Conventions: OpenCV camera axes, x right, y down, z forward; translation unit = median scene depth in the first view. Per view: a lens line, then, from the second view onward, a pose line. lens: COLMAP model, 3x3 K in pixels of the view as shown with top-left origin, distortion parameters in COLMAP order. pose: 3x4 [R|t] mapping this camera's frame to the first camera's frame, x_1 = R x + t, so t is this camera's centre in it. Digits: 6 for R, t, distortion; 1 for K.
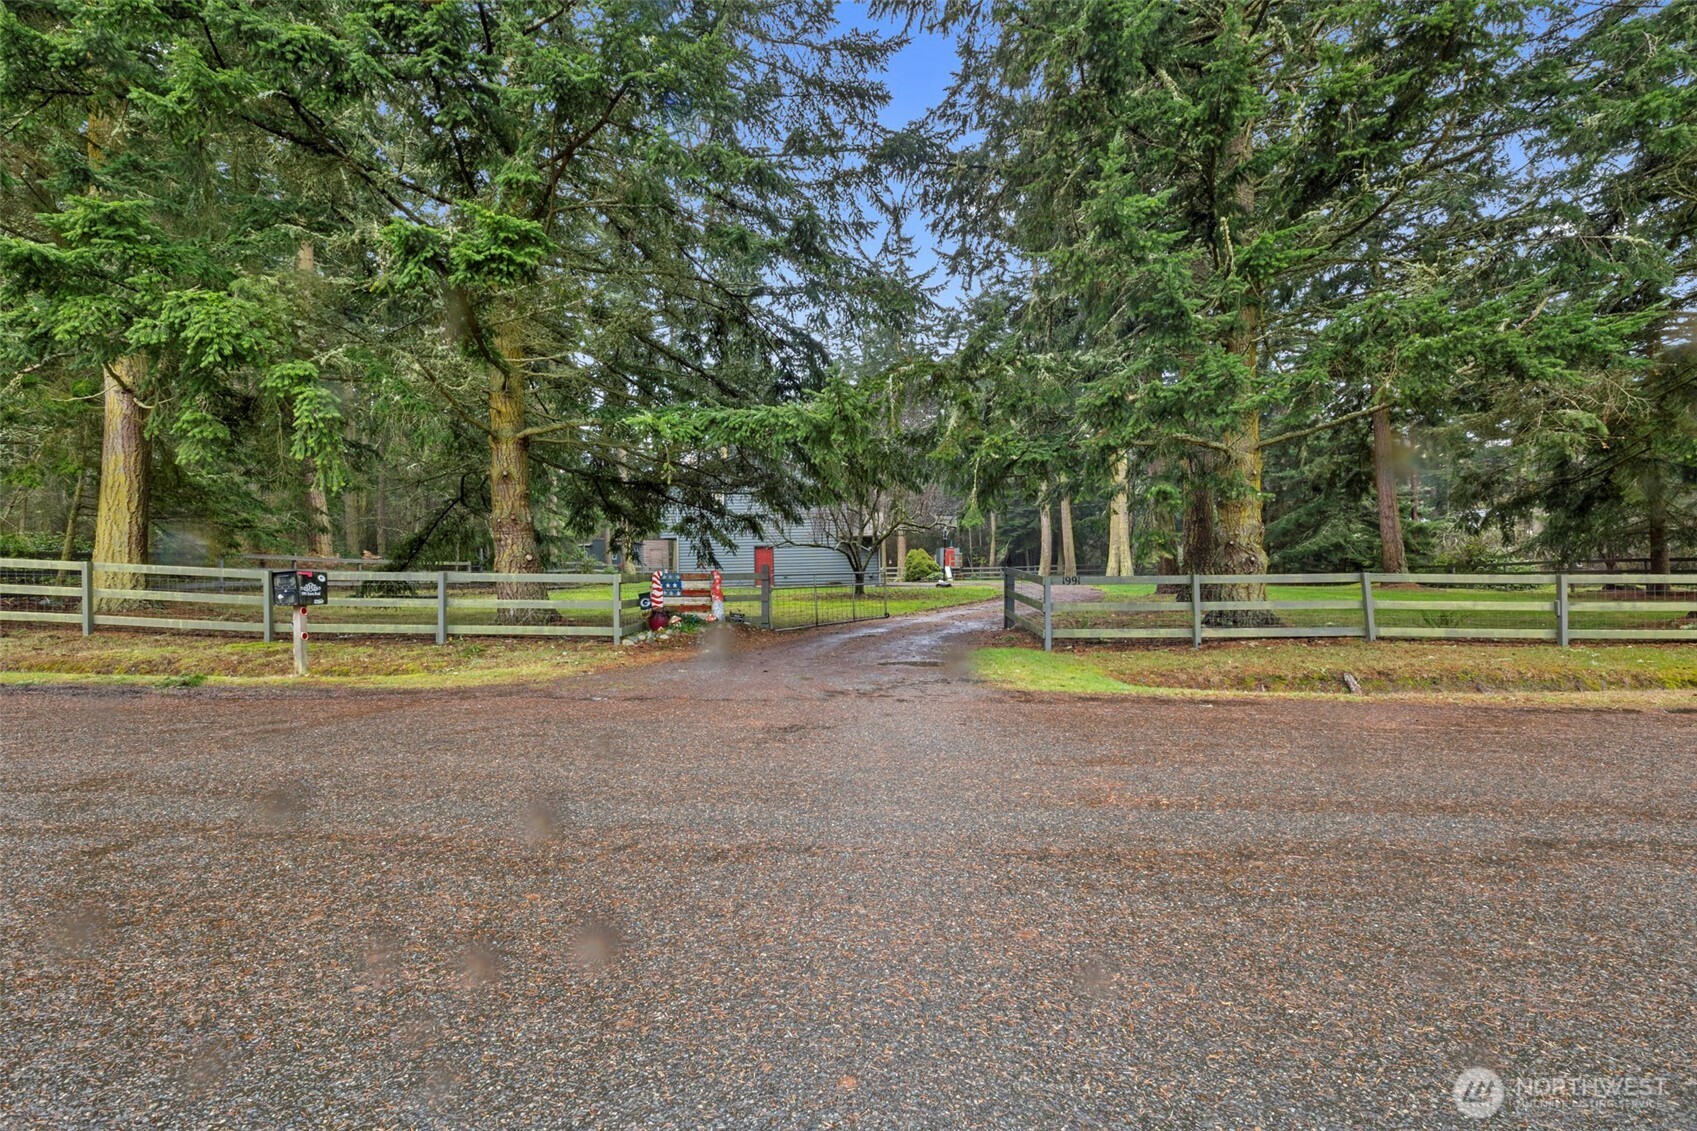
lens RADIAL K [[749.5, 0, 851.3], [0, 749.5, 562.8], [0, 0, 1]] dist [0.000682, 0.000026]
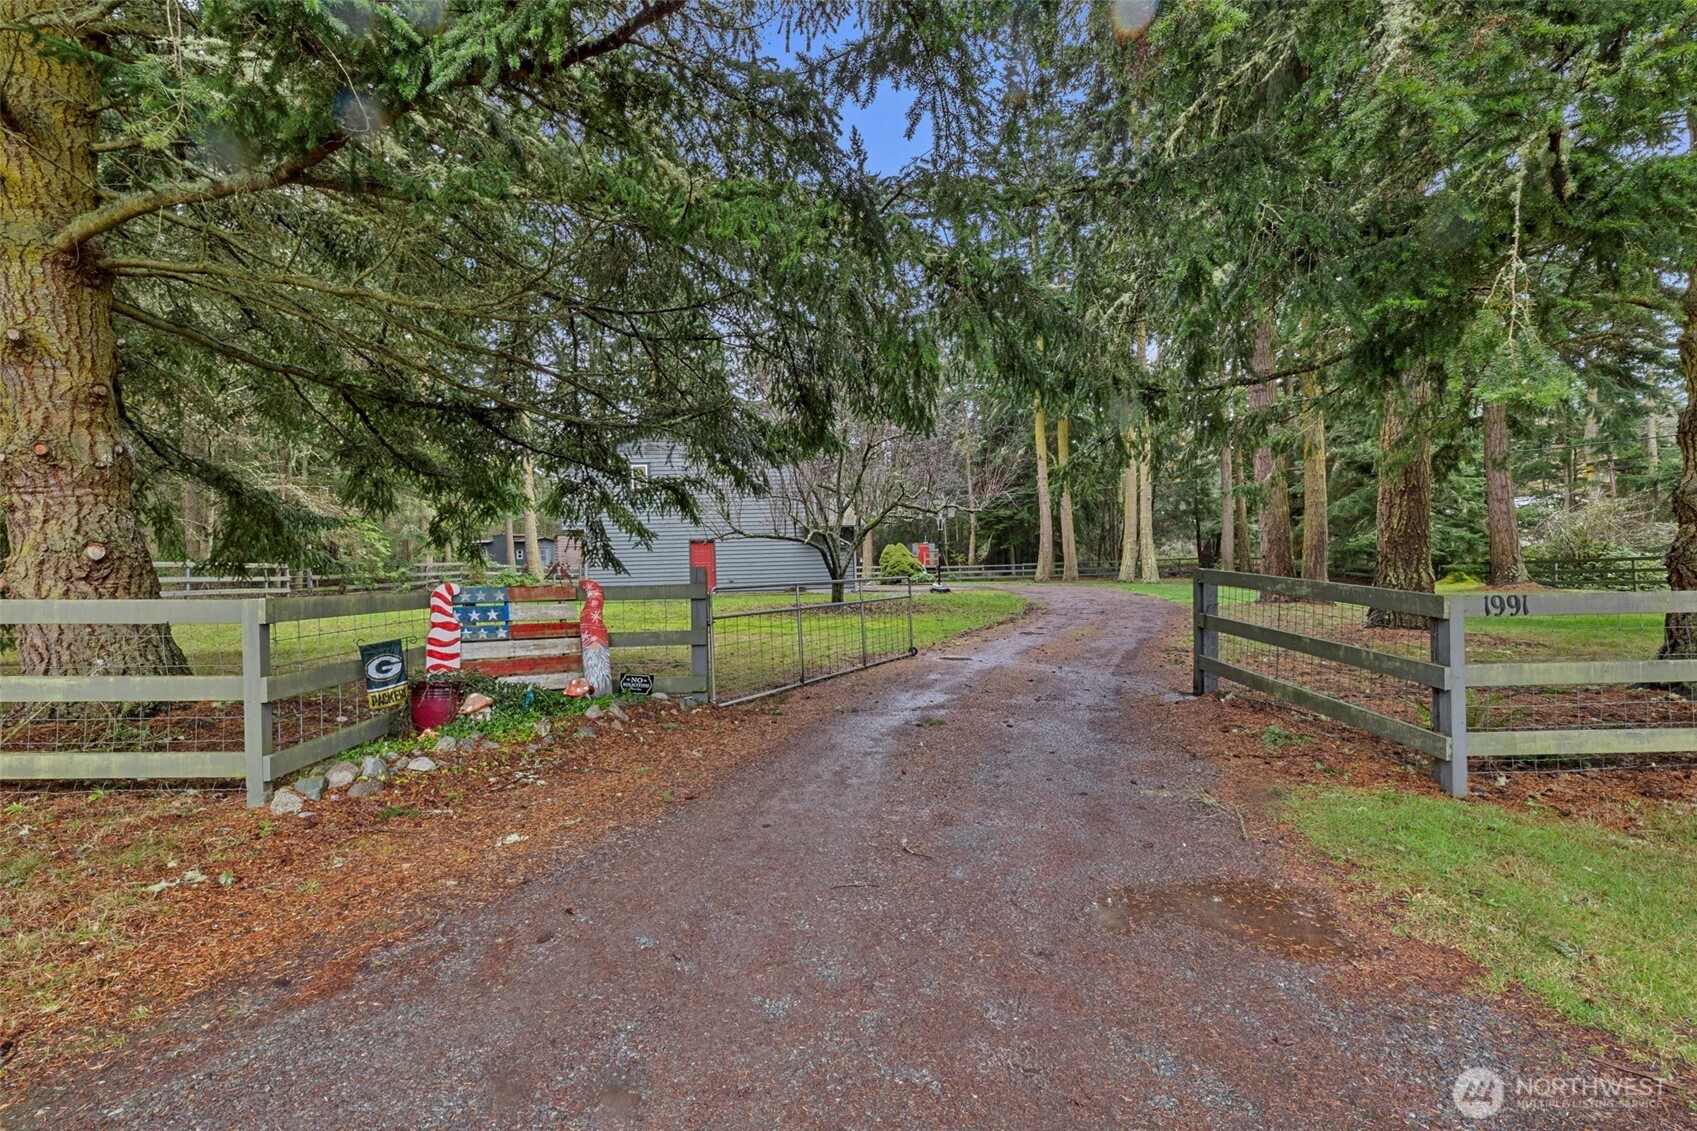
lens RADIAL K [[749.5, 0, 845.4], [0, 749.5, 566.5], [0, 0, 1]] dist [0.000682, 0.000026]
pose [[0.997712, -0.005585, 0.067371, -0.043541], [0.005108, 0.999961, 0.007255, -0.000446], [-0.067409, -0.006894, 0.997702, 0.416071]]
